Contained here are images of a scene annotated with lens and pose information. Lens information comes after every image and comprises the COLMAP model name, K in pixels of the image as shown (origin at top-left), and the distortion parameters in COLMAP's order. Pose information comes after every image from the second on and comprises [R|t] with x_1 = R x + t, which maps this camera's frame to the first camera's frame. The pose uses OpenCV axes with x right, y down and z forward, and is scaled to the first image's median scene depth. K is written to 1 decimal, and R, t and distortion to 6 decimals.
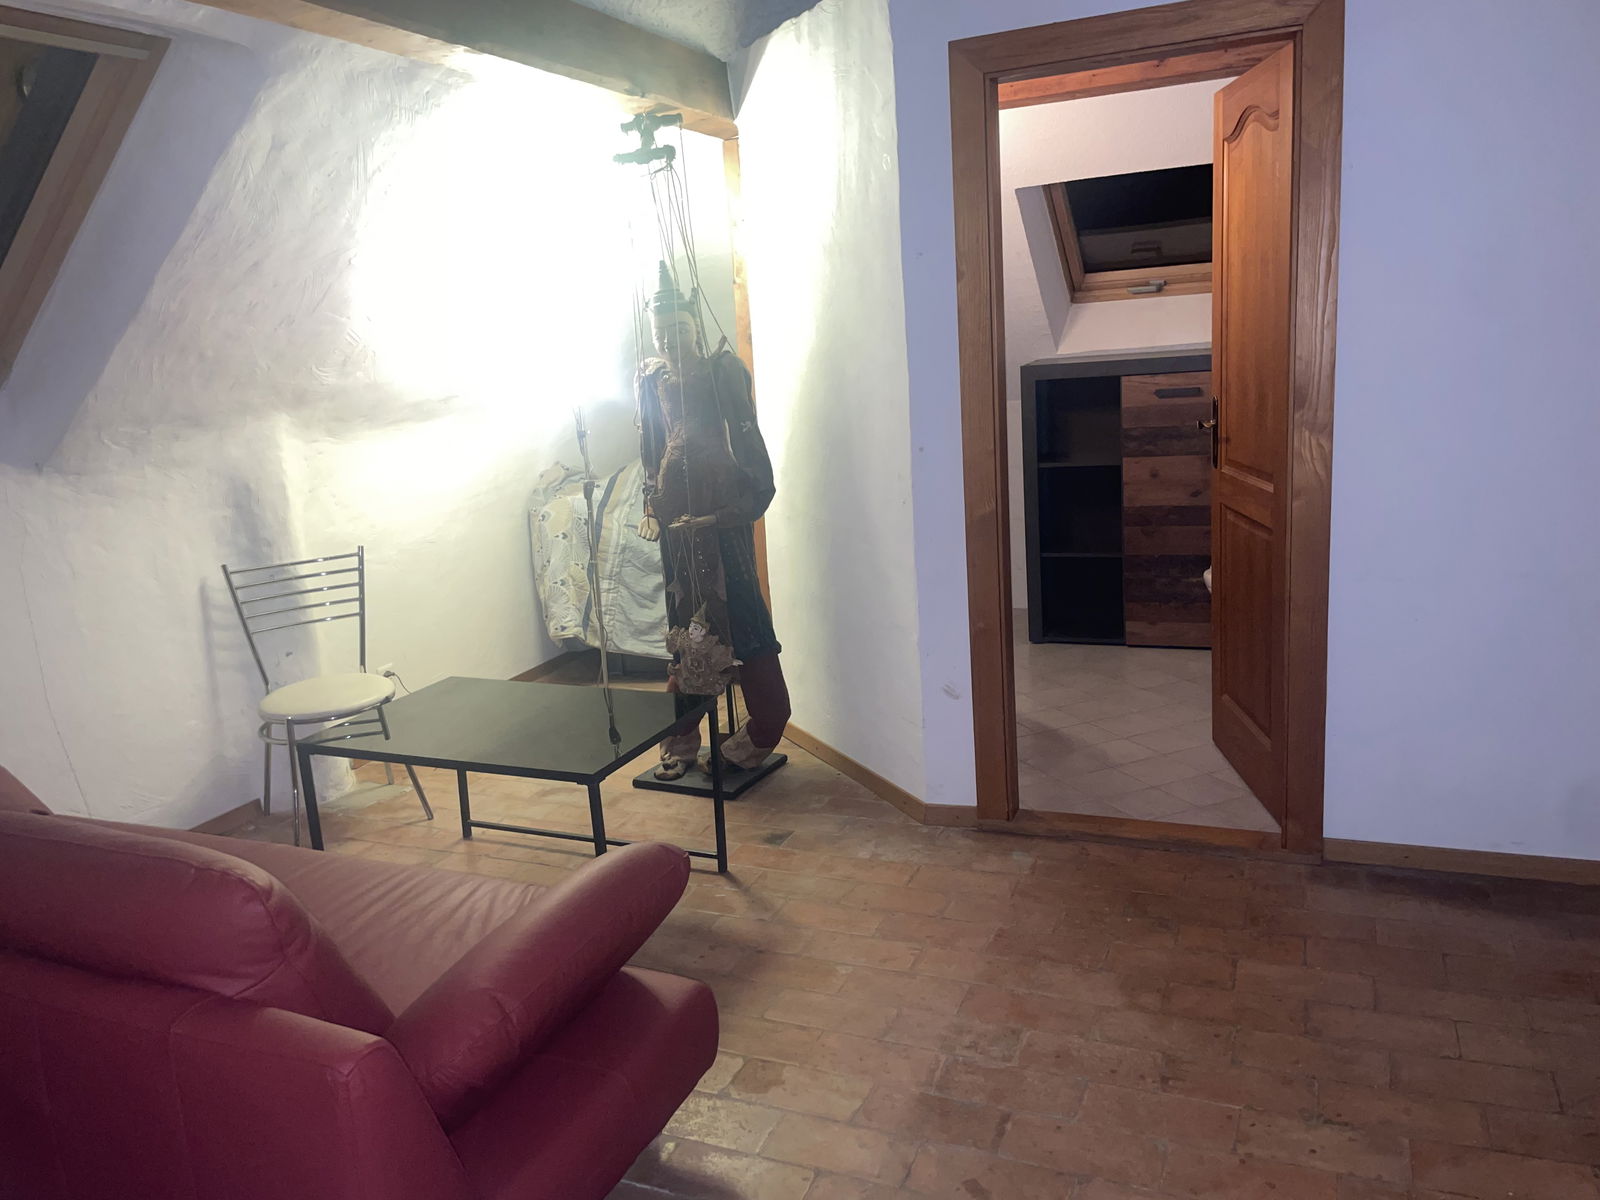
lens RADIAL K [[1221.2, 0, 801.2], [0, 1221.2, 603.9], [0, 0, 1]] dist [0.065881, -0.054201]
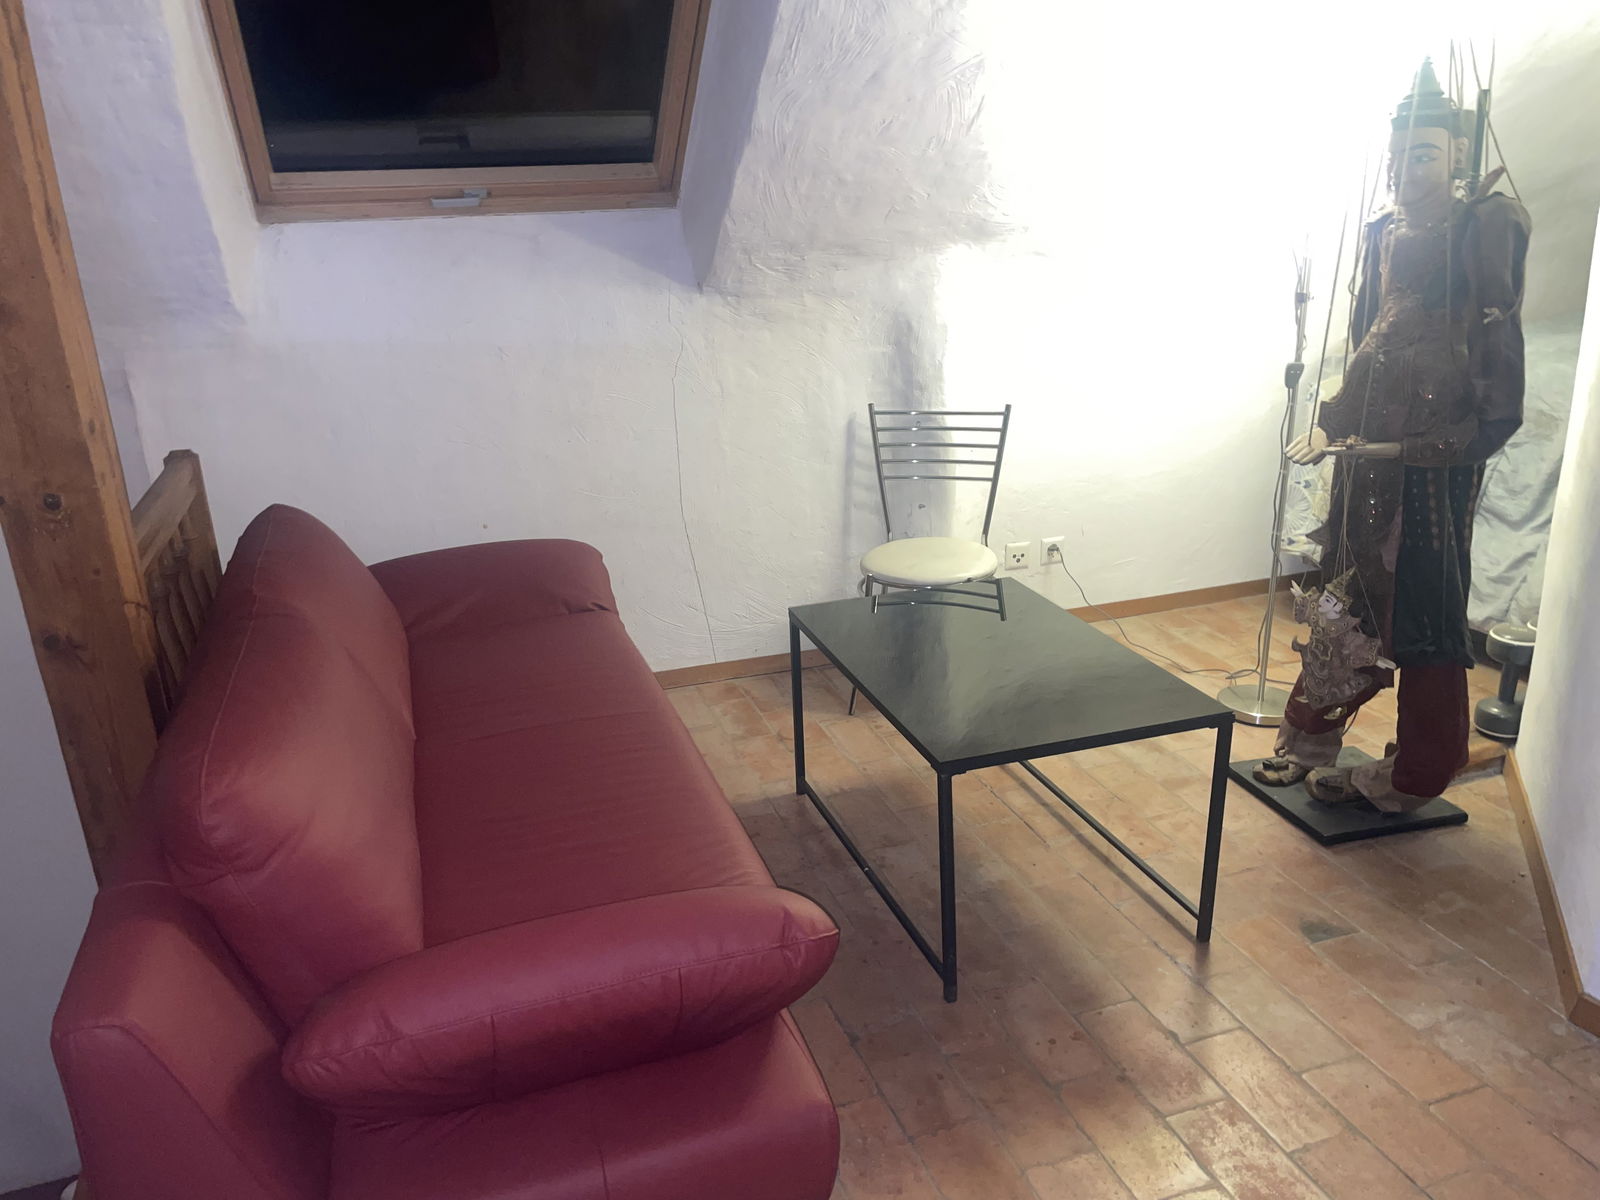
lens RADIAL K [[1221.2, 0, 794.6], [0, 1221.2, 593.8], [0, 0, 1]] dist [0.065881, -0.054201]
pose [[0.667237, 0.271324, -0.693670, 0.197113], [-0.171472, 0.962233, 0.211433, -0.079592], [0.724839, -0.022131, 0.688562, 0.288968]]
